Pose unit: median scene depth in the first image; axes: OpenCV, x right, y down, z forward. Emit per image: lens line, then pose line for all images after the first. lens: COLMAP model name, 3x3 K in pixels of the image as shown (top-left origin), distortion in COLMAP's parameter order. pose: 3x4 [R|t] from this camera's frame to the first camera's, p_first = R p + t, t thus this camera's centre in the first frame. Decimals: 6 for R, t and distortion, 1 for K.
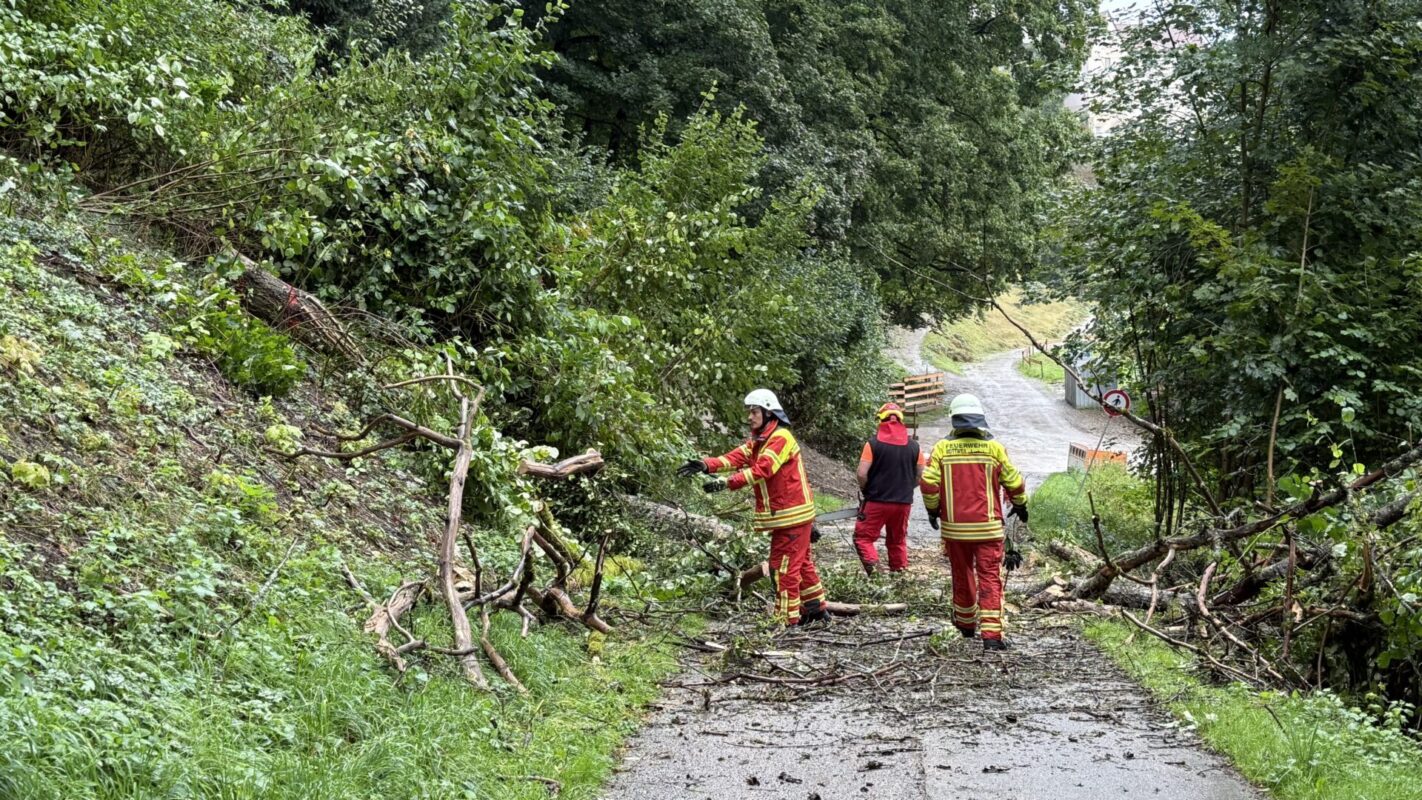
lens RADIAL K [[1825.0, 0, 710.1], [0, 1825.0, 399.7], [0, 0, 1]] dist [0.099497, 0.000000]
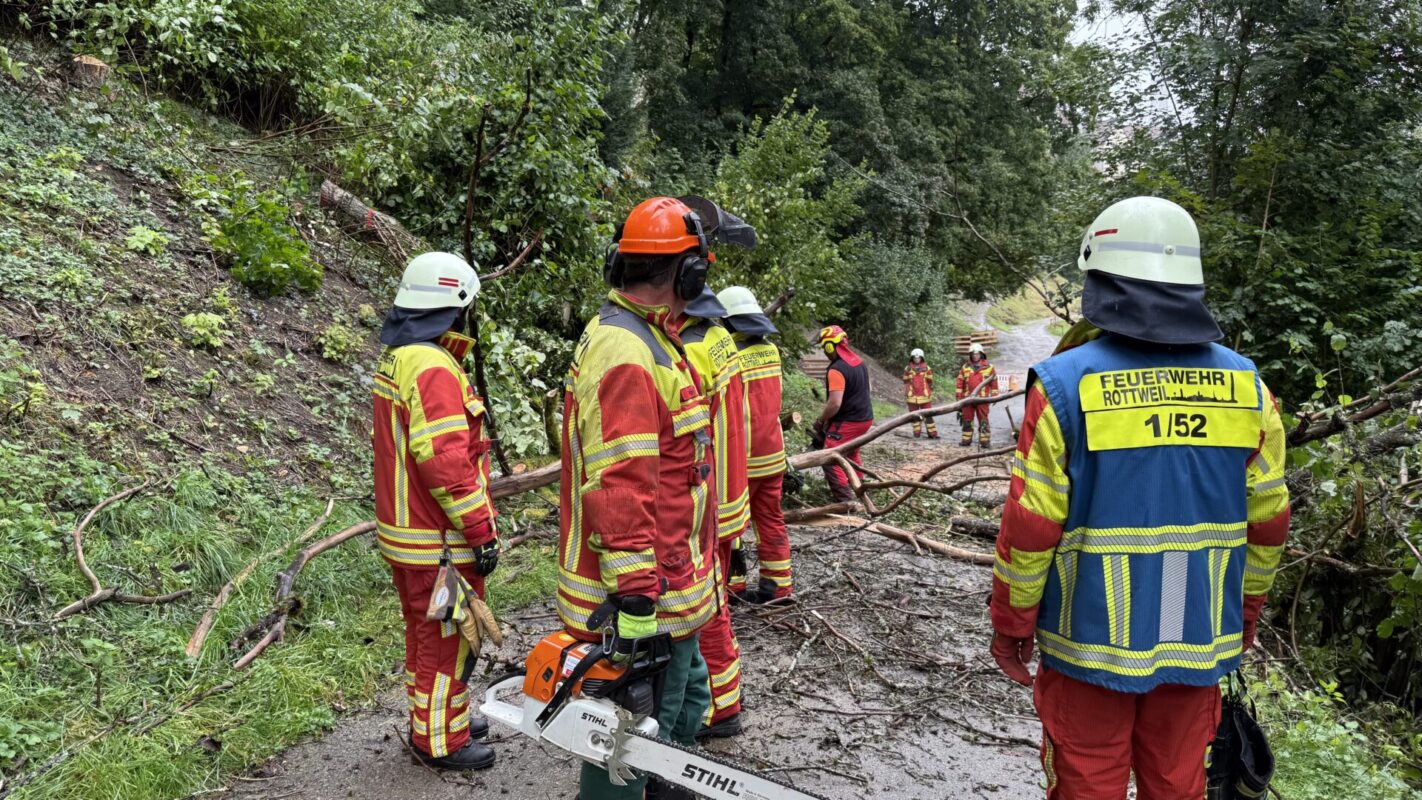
lens RADIAL K [[1003.3, 0, 717.5], [0, 1003.3, 395.9], [0, 0, 1]] dist [0.021705, -0.009183]
pose [[0.986964, 0.038532, -0.156260, 0.072104], [-0.030869, 0.998212, 0.051176, 0.011920], [0.157952, -0.045685, 0.986389, 0.272495]]
